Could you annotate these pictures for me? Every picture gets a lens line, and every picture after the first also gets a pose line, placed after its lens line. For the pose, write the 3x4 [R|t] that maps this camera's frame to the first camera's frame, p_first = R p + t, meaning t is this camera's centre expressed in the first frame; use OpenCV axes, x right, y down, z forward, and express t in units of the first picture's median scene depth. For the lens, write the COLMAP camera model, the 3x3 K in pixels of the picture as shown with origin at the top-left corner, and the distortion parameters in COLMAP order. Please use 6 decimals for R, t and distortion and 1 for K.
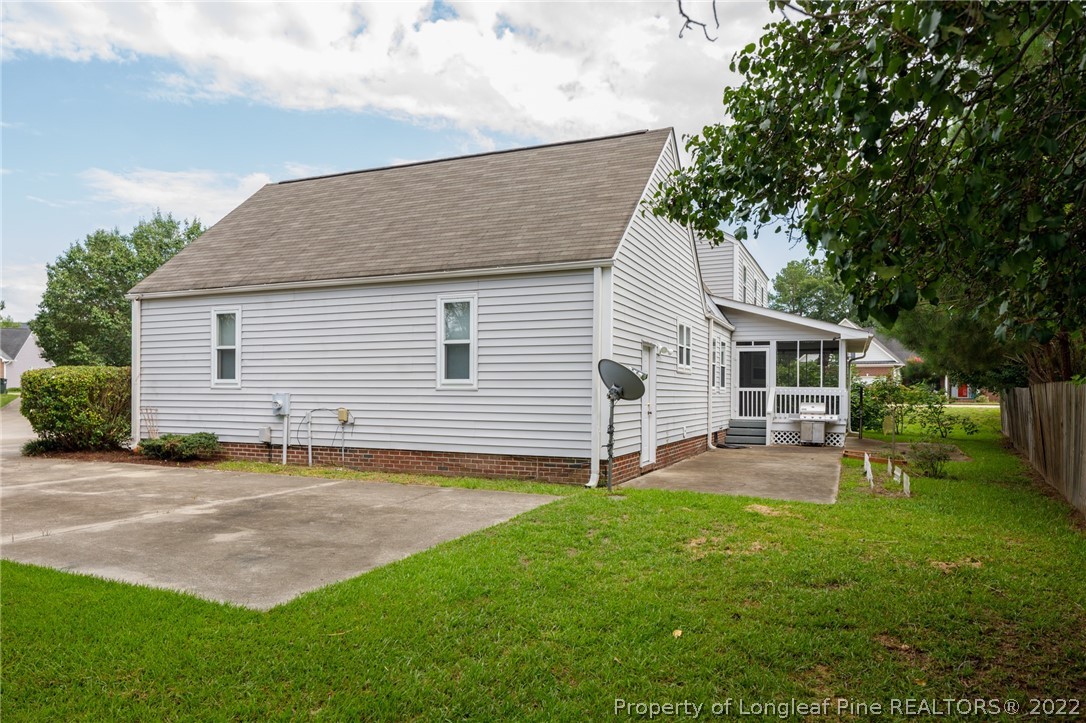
lens RADIAL K [[725.8, 0, 532.4], [0, 725.8, 403.7], [0, 0, 1]] dist [-0.006158, -0.001855]
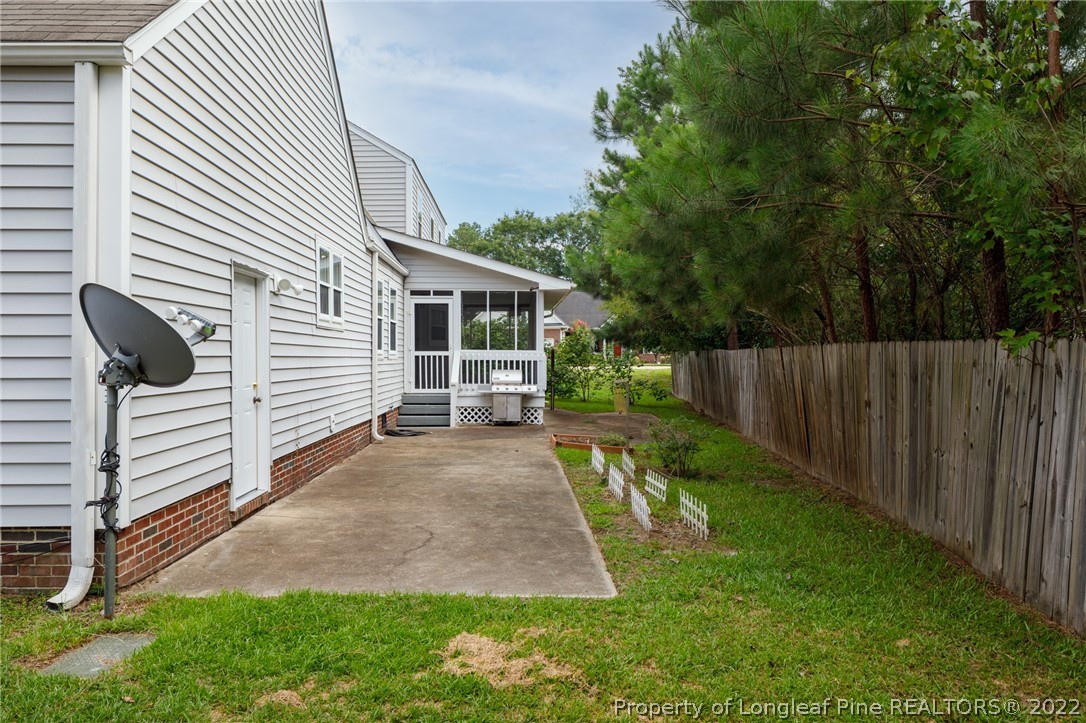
lens RADIAL K [[735.1, 0, 543.0], [0, 735.1, 361.5], [0, 0, 1]] dist [-0.010978, -0.002987]
pose [[0.898621, -0.009257, 0.438628, 0.073257], [0.011937, 0.999923, -0.003352, -0.007384], [-0.438564, 0.008248, 0.898662, 0.267985]]
